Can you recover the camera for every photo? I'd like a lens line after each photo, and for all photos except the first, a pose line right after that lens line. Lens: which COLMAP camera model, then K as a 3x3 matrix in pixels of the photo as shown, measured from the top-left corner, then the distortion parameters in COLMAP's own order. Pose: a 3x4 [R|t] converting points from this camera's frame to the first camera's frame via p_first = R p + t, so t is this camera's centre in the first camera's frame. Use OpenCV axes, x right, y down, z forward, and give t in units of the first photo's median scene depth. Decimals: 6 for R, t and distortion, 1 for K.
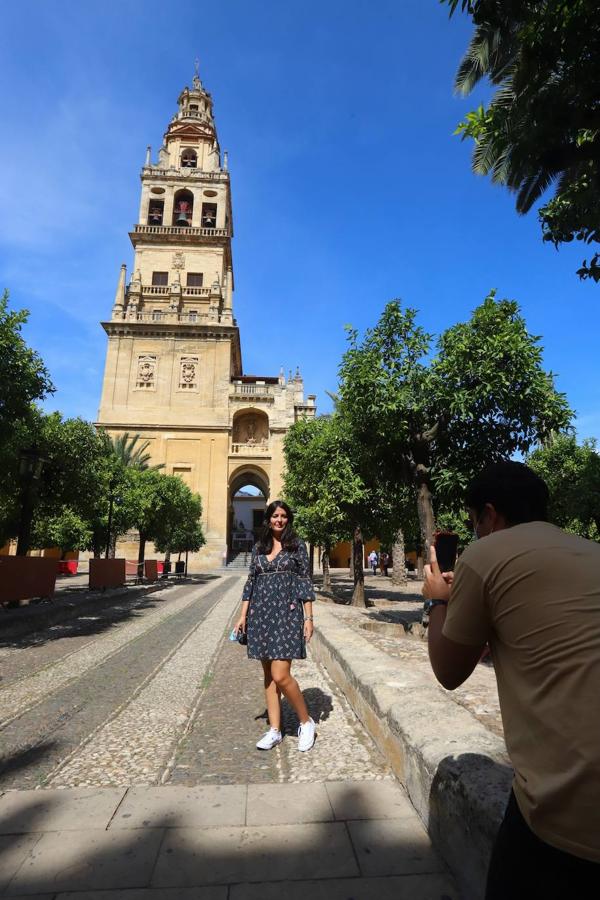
lens RADIAL K [[483.5, 0, 293.4], [0, 483.5, 448.0], [0, 0, 1]] dist [-0.044063, 0.020729]
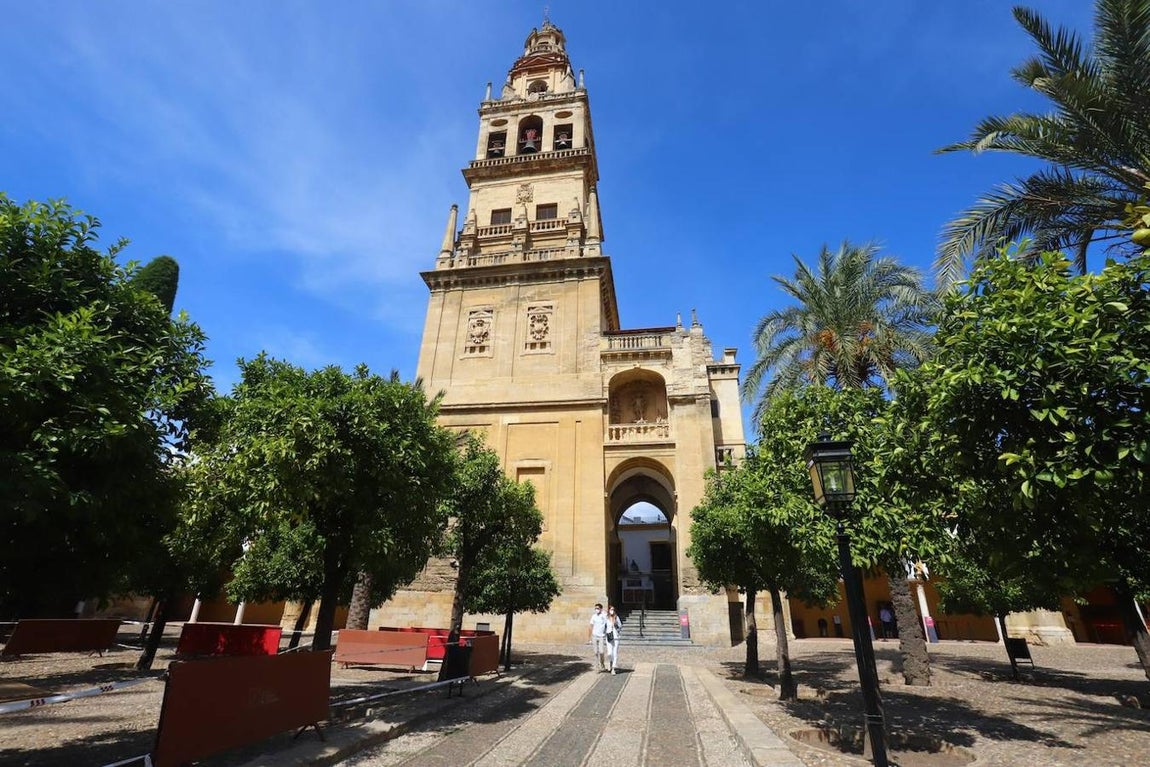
lens RADIAL K [[530.3, 0, 576.7], [0, 530.3, 372.3], [0, 0, 1]] dist [-0.074203, 0.003348]
pose [[0.977013, -0.087227, -0.194515, -0.029026], [0.044862, 0.976151, -0.212407, 0.063209], [0.208404, 0.198798, 0.957626, 0.317326]]
